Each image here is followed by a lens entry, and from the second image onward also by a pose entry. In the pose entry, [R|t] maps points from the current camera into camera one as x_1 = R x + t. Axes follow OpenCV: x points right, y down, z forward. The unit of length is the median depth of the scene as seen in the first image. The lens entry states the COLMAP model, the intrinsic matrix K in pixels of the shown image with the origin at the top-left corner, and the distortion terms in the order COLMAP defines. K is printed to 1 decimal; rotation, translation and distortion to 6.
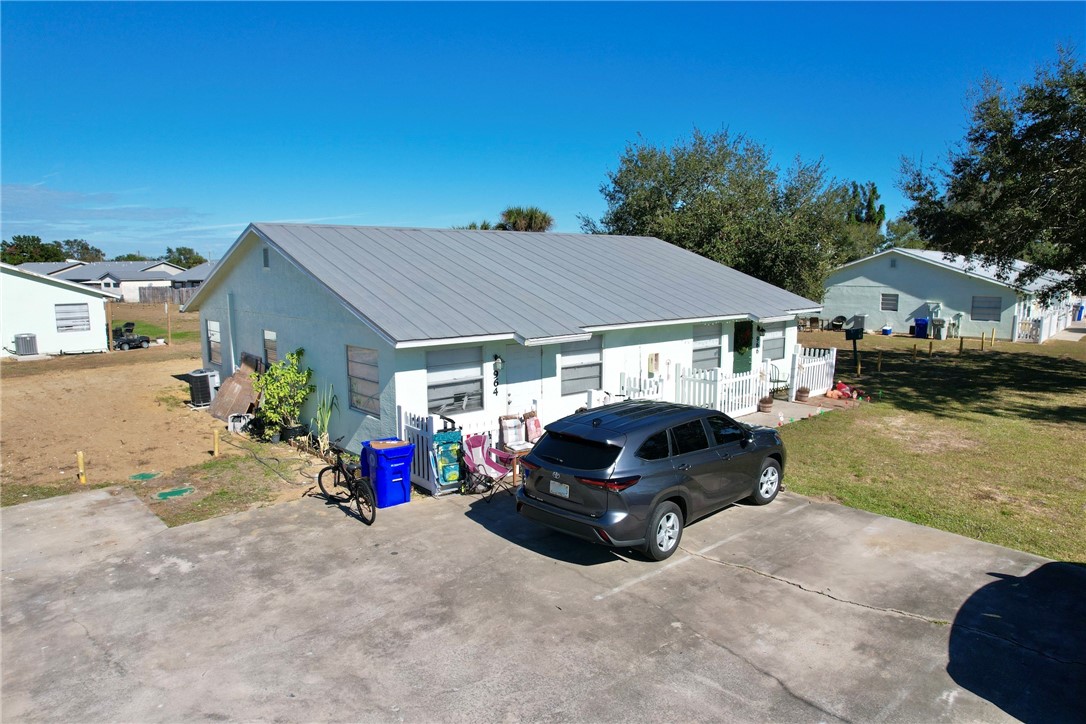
lens RADIAL K [[696.1, 0, 541.4], [0, 696.1, 364.3], [0, 0, 1]] dist [-0.067513, 0.059646]
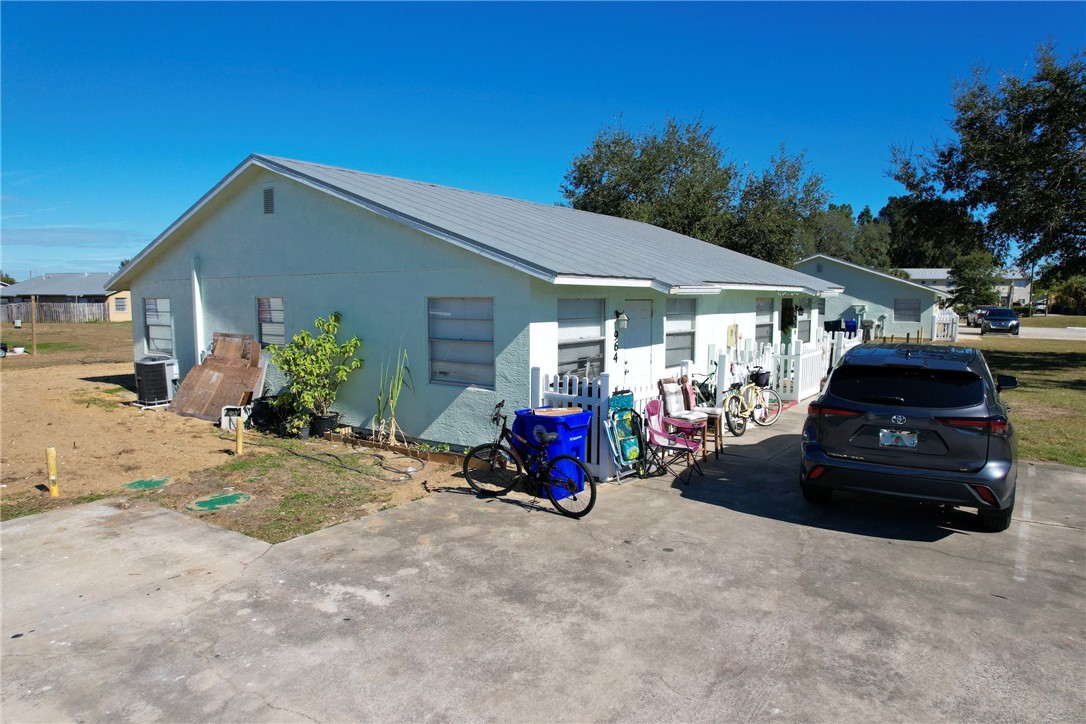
lens RADIAL K [[696.1, 0, 556.7], [0, 696.1, 344.2], [0, 0, 1]] dist [-0.067513, 0.059646]
pose [[0.976486, -0.011184, 0.215289, -0.338599], [0.025826, 0.997530, -0.065317, 0.083082], [-0.214027, 0.069342, 0.974364, 0.254624]]
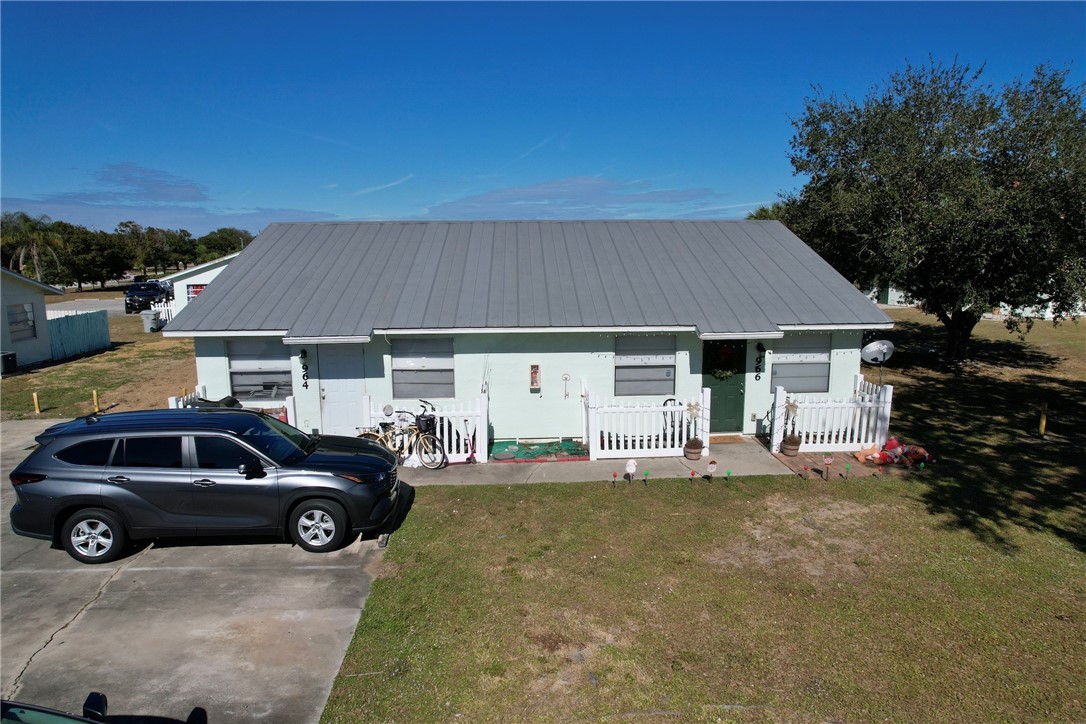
lens RADIAL K [[696.1, 0, 563.5], [0, 696.1, 372.1], [0, 0, 1]] dist [-0.067513, 0.059646]
pose [[0.778949, 0.110438, -0.617286, 0.968409], [-0.084183, 0.993876, 0.071583, -0.096103], [0.621411, -0.003795, 0.783476, 0.475764]]
